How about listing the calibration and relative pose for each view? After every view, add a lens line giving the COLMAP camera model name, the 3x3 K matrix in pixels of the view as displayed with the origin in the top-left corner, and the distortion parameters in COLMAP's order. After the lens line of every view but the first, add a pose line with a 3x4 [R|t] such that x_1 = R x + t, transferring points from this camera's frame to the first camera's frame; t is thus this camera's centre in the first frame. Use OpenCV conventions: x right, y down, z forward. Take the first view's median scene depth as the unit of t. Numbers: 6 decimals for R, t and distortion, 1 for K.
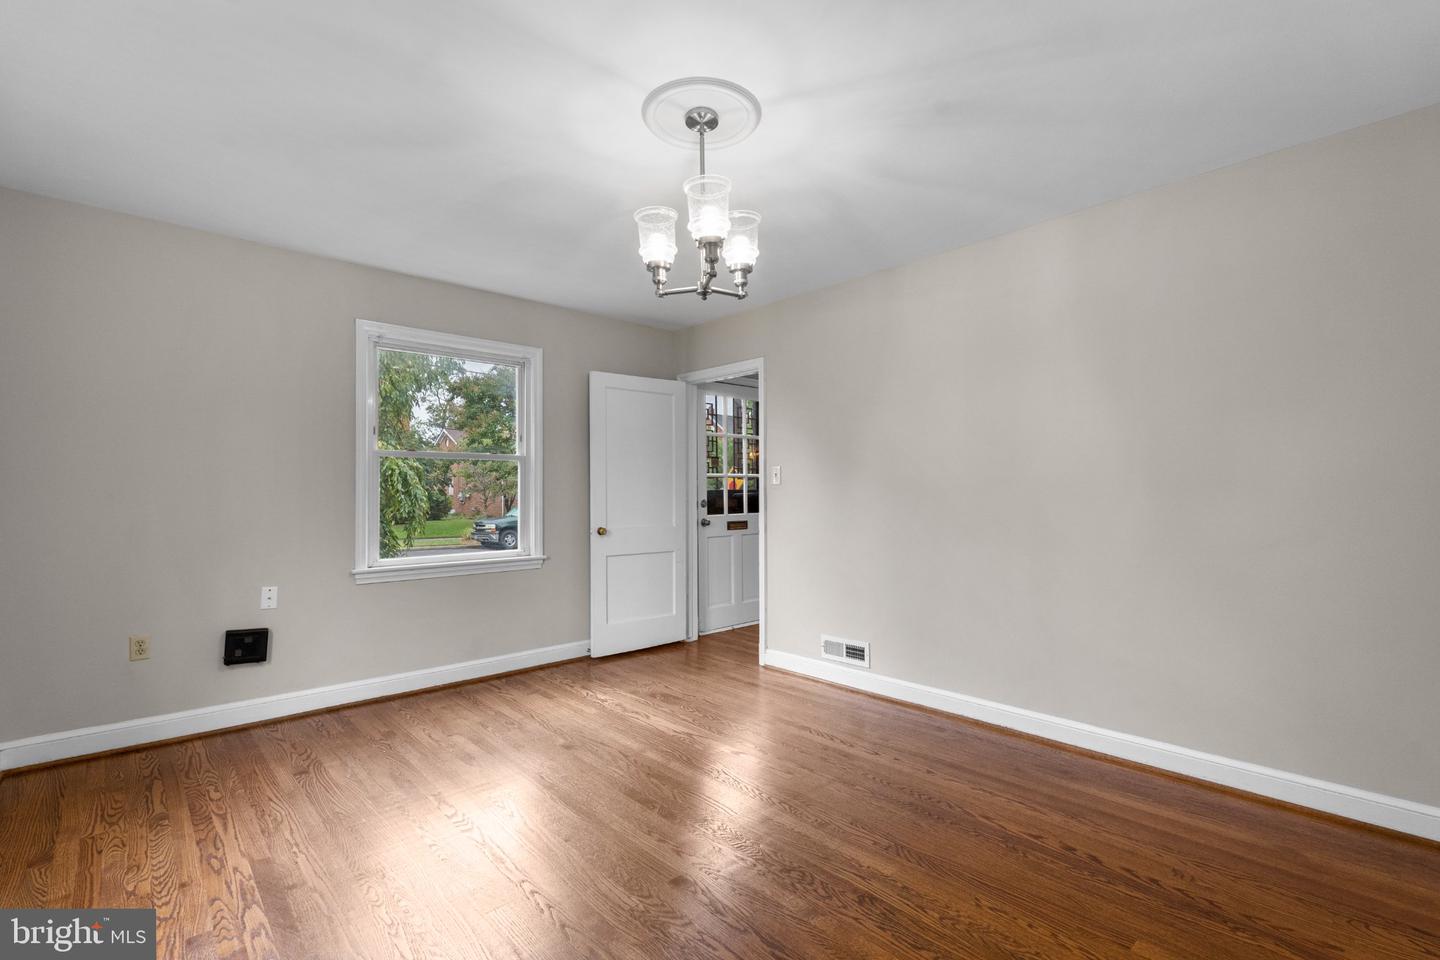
lens RADIAL K [[640.6, 0, 720.0], [0, 640.6, 480.0], [0, 0, 1]] dist [-0.002355, 0.000070]
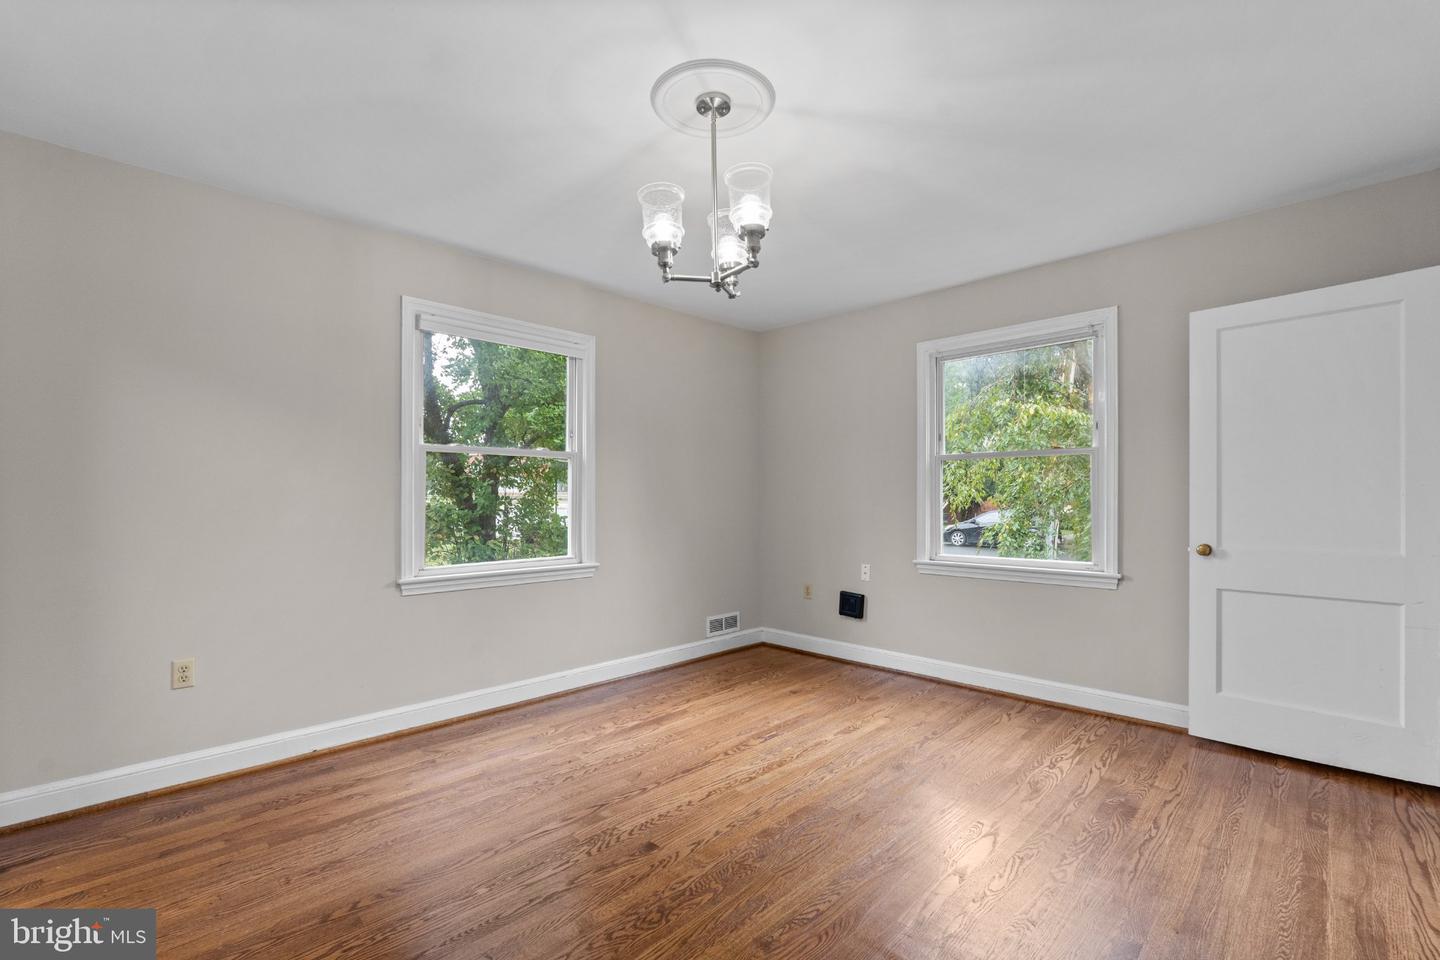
lens RADIAL K [[637.6, 0, 718.1], [0, 637.6, 492.4], [0, 0, 1]] dist [-0.003685, -0.000019]
pose [[0.048244, -0.003600, -0.998829, 0.623377], [0.024791, 0.999690, -0.002406, 0.012279], [0.998528, -0.024646, 0.048319, 0.645731]]
